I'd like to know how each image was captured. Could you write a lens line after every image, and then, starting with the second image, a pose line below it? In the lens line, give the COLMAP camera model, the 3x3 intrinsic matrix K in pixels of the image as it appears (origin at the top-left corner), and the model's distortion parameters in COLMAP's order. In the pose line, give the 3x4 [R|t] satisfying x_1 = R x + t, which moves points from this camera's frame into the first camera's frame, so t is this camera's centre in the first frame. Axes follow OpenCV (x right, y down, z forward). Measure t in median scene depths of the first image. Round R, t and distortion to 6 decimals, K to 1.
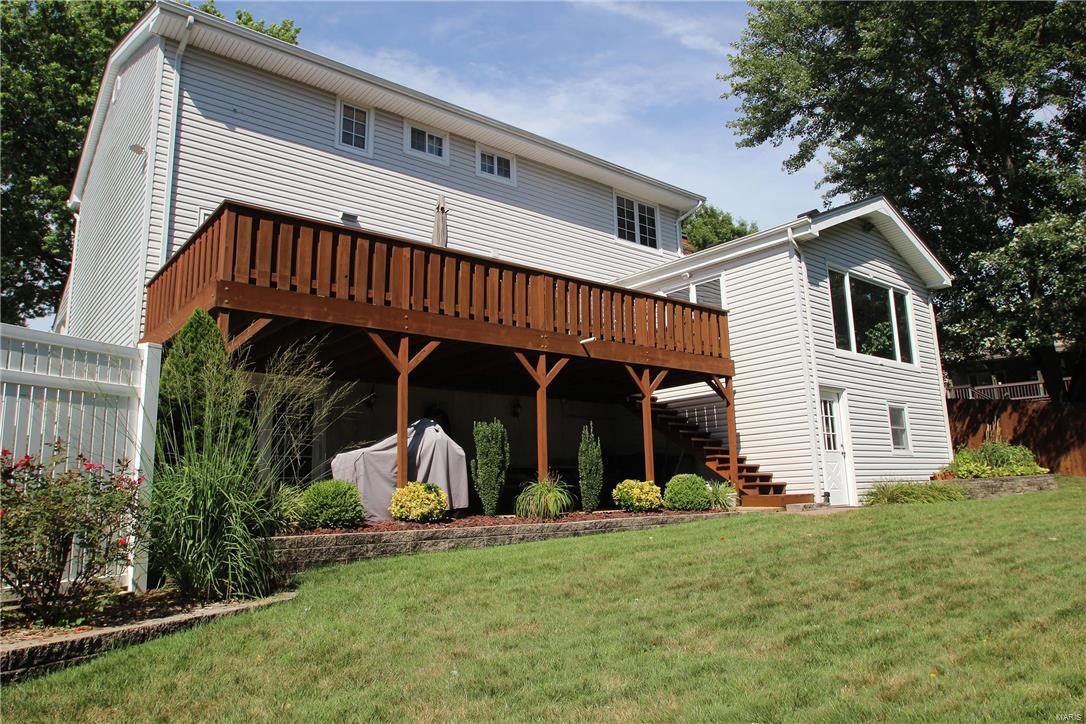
lens RADIAL K [[733.6, 0, 544.1], [0, 733.6, 353.8], [0, 0, 1]] dist [-0.028776, -0.002421]
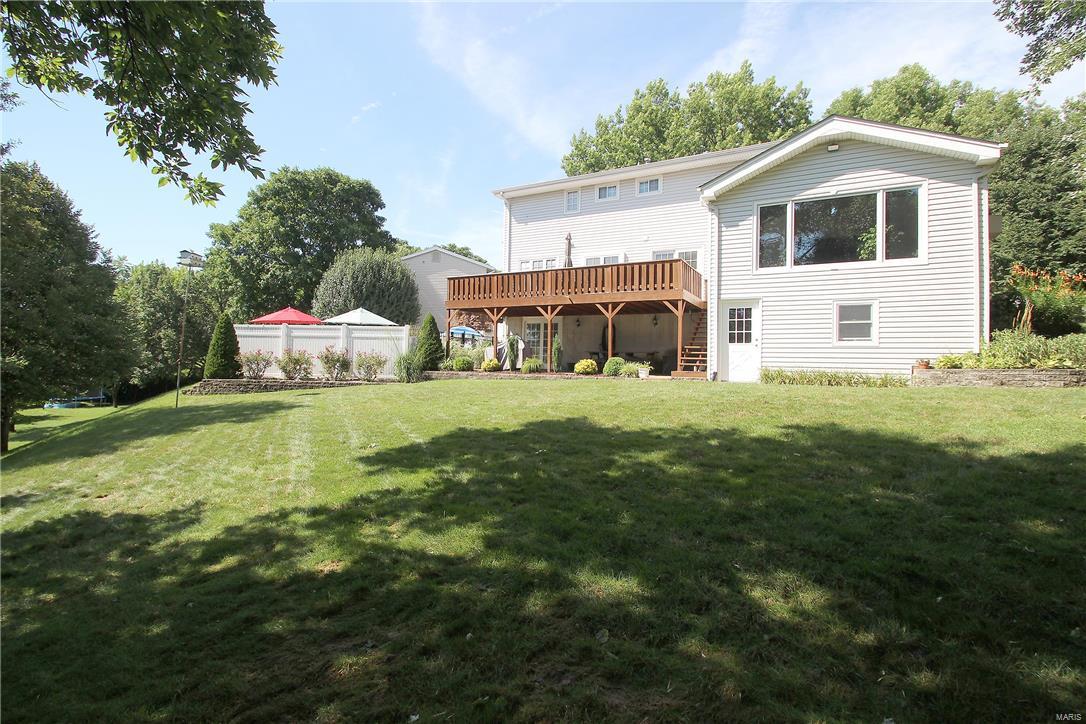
lens RADIAL K [[509.2, 0, 542.4], [0, 509.2, 359.1], [0, 0, 1]] dist [0.001912, -0.007968]
pose [[0.370316, 0.024145, -0.928592, 1.235237], [0.144879, 0.985927, 0.083413, 0.023751], [0.917538, -0.165423, 0.361606, 0.291384]]
